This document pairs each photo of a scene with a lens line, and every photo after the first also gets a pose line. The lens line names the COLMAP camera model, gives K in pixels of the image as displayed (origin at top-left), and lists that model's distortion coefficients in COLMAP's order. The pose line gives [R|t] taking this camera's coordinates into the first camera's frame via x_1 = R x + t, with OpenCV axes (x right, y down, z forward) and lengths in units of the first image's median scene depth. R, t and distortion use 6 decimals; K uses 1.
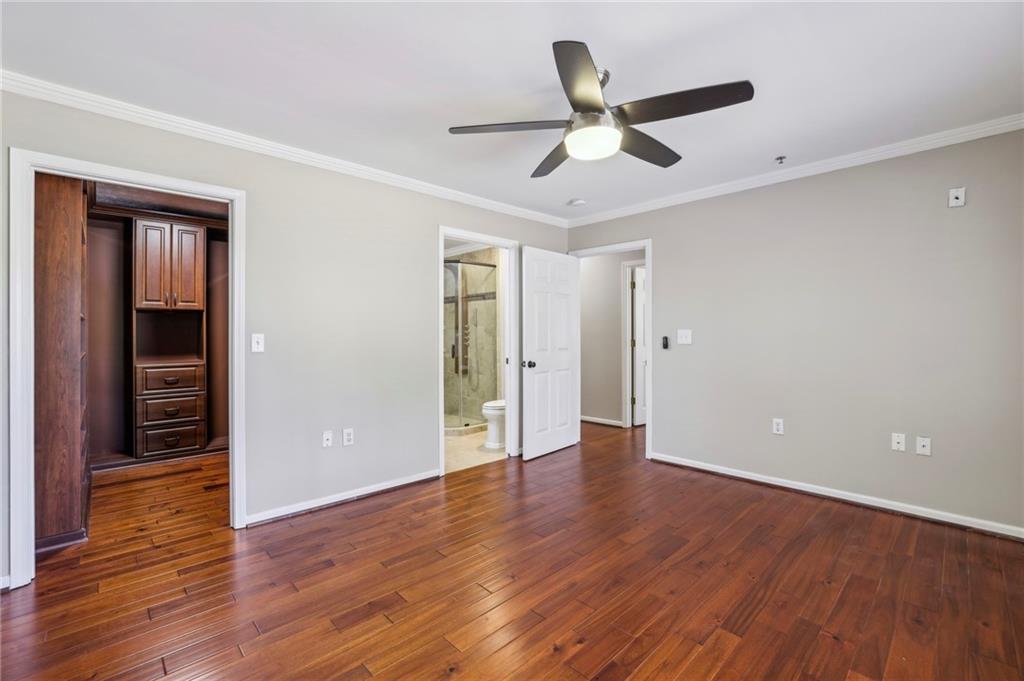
lens RADIAL K [[446.6, 0, 506.6], [0, 446.6, 331.0], [0, 0, 1]] dist [-0.046910, 0.014977]
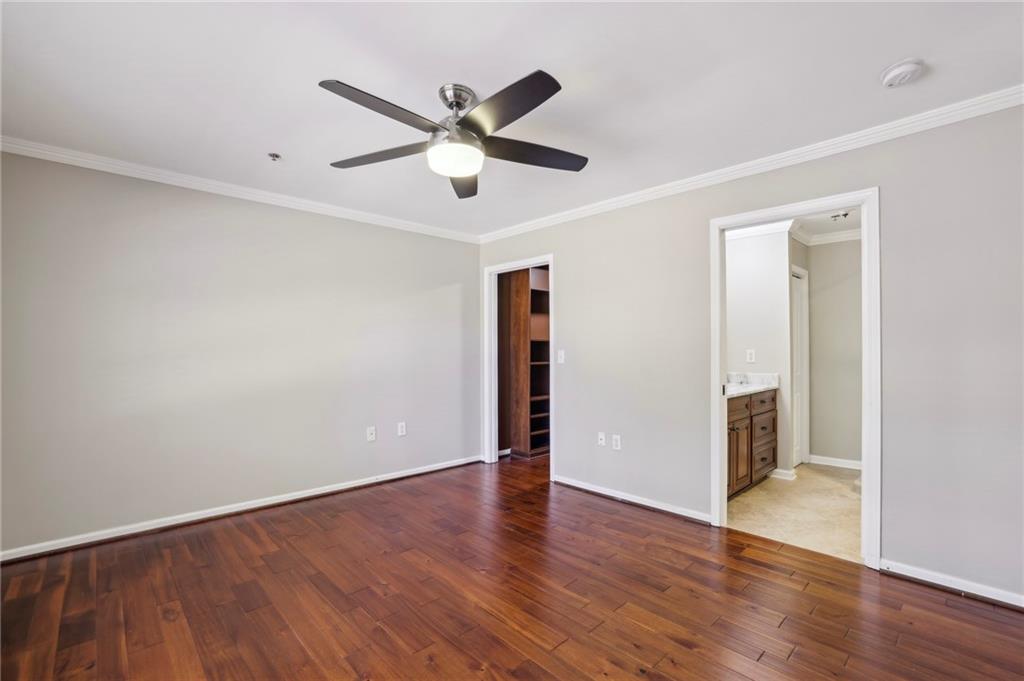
lens RADIAL K [[446.6, 0, 506.6], [0, 446.6, 331.0], [0, 0, 1]] dist [-0.046910, 0.014977]
pose [[-0.005498, -0.045065, -0.998969, 0.808292], [0.005550, 0.998967, -0.045095, 0.006054], [0.999969, -0.005792, -0.005242, 0.751131]]
